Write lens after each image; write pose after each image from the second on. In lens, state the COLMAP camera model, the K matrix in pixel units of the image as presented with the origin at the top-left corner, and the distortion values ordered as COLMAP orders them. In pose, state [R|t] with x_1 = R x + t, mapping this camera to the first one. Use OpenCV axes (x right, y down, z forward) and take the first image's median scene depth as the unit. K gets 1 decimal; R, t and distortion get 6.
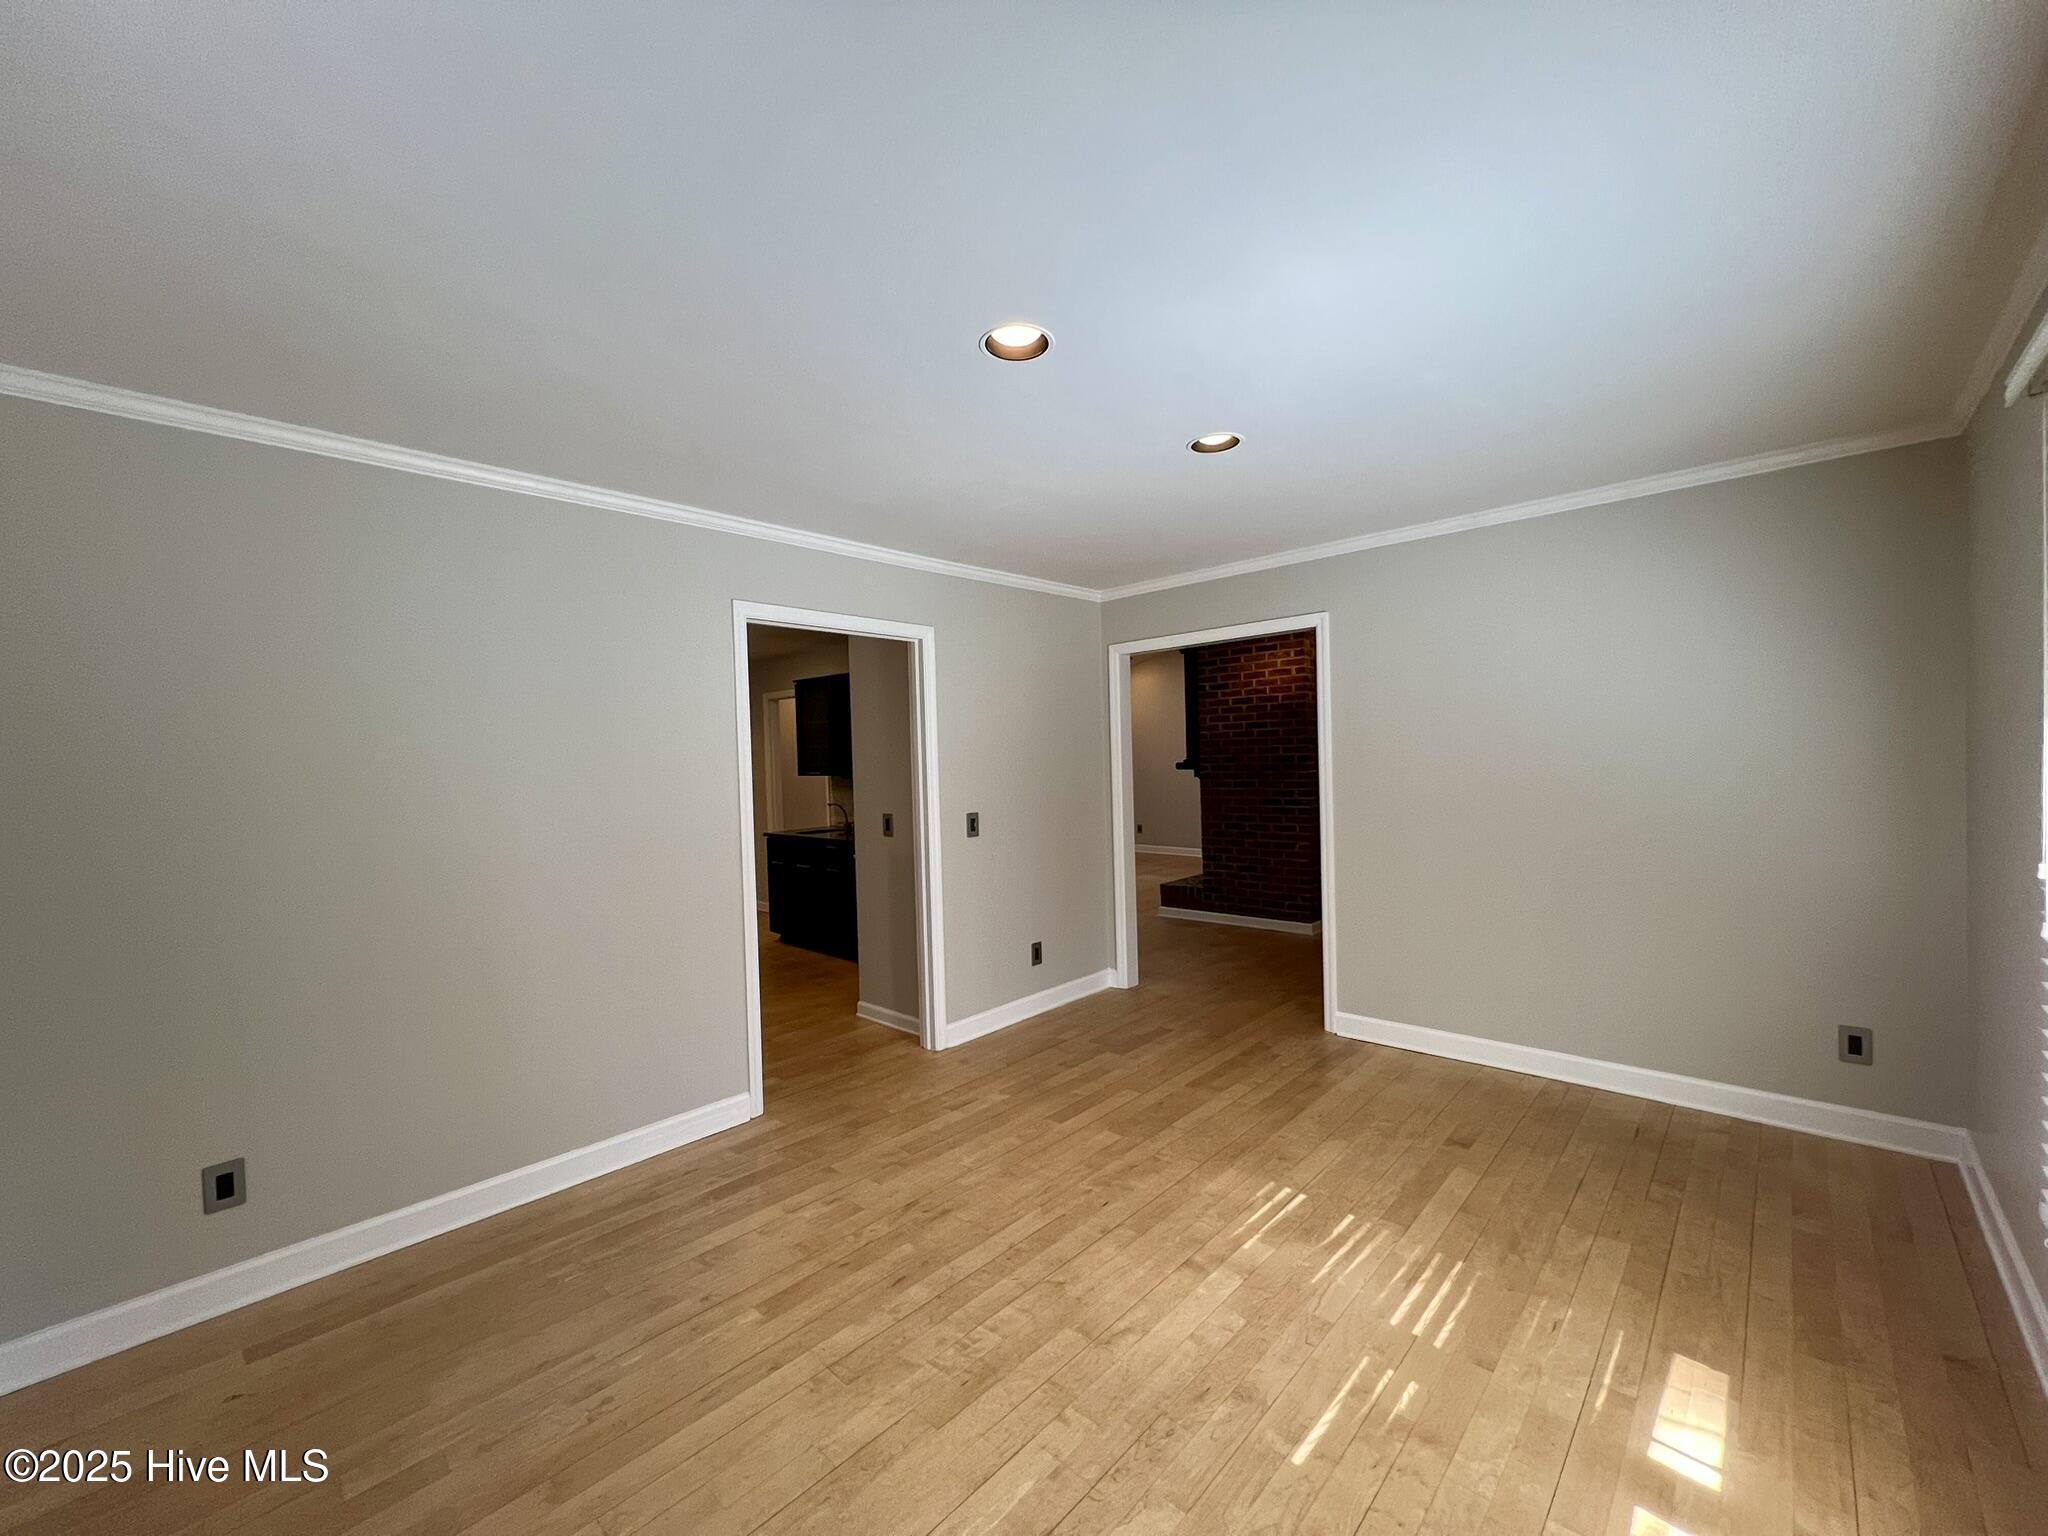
lens RADIAL K [[826.1, 0, 1031.1], [0, 826.1, 767.7], [0, 0, 1]] dist [-0.002093, -0.000107]
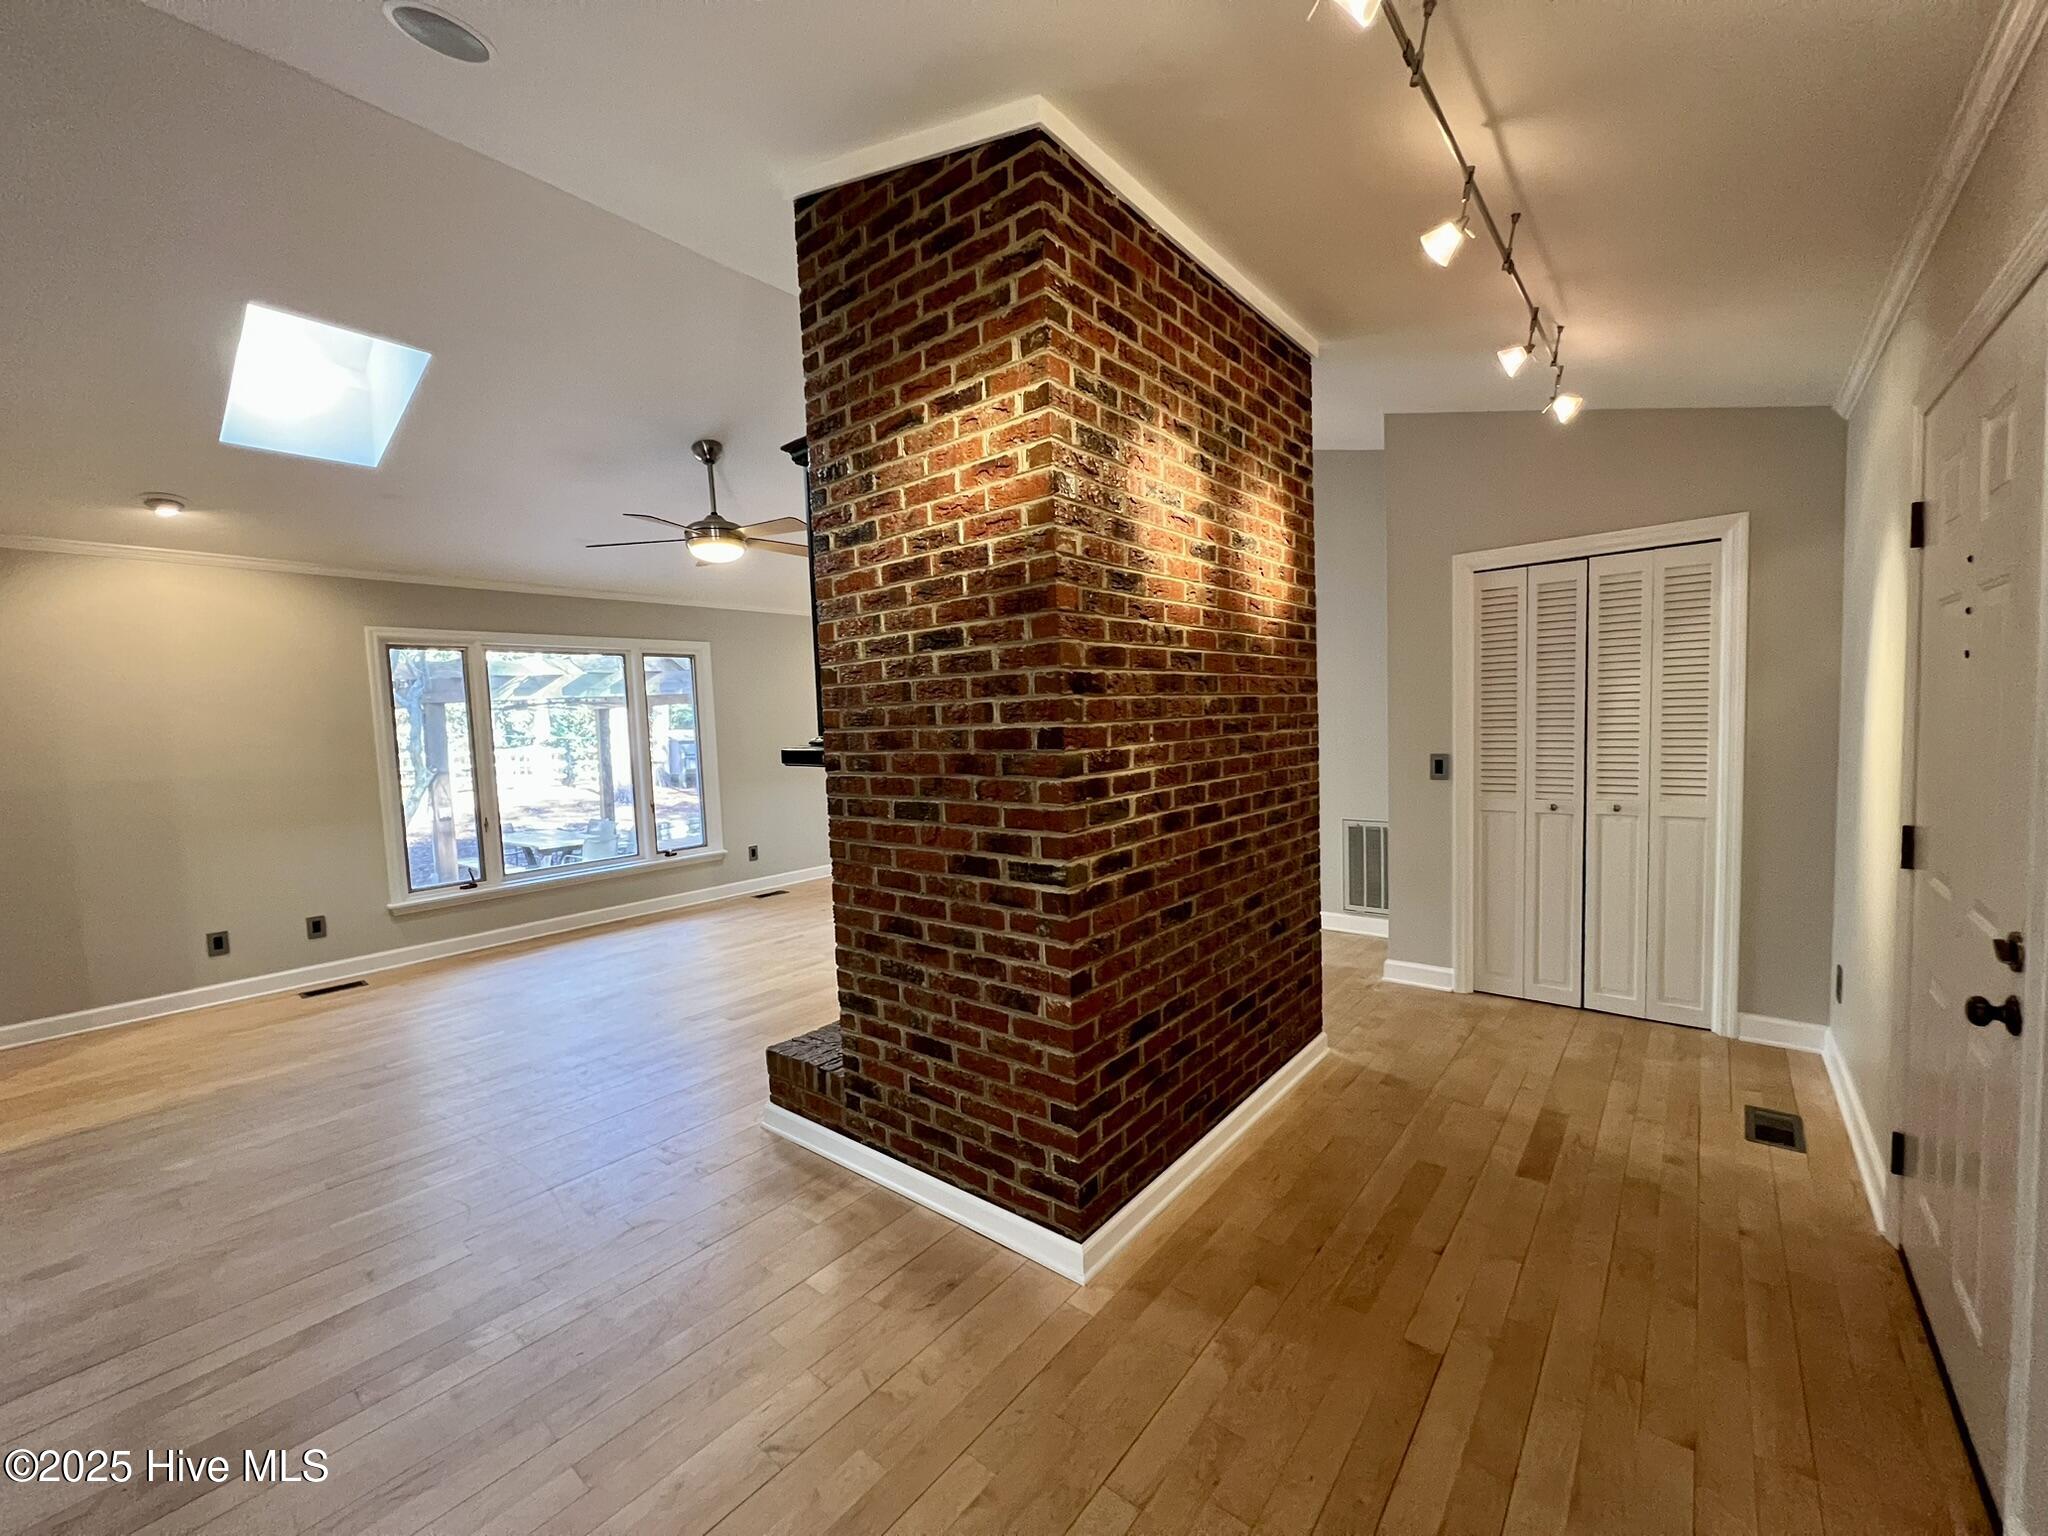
lens RADIAL K [[826.1, 0, 1018.7], [0, 826.1, 773.5], [0, 0, 1]] dist [-0.002093, -0.000107]
pose [[0.999708, -0.011689, 0.021133, 0.298799], [0.010697, 0.998864, 0.046442, -0.012029], [-0.021651, -0.046203, 0.998697, 0.658590]]
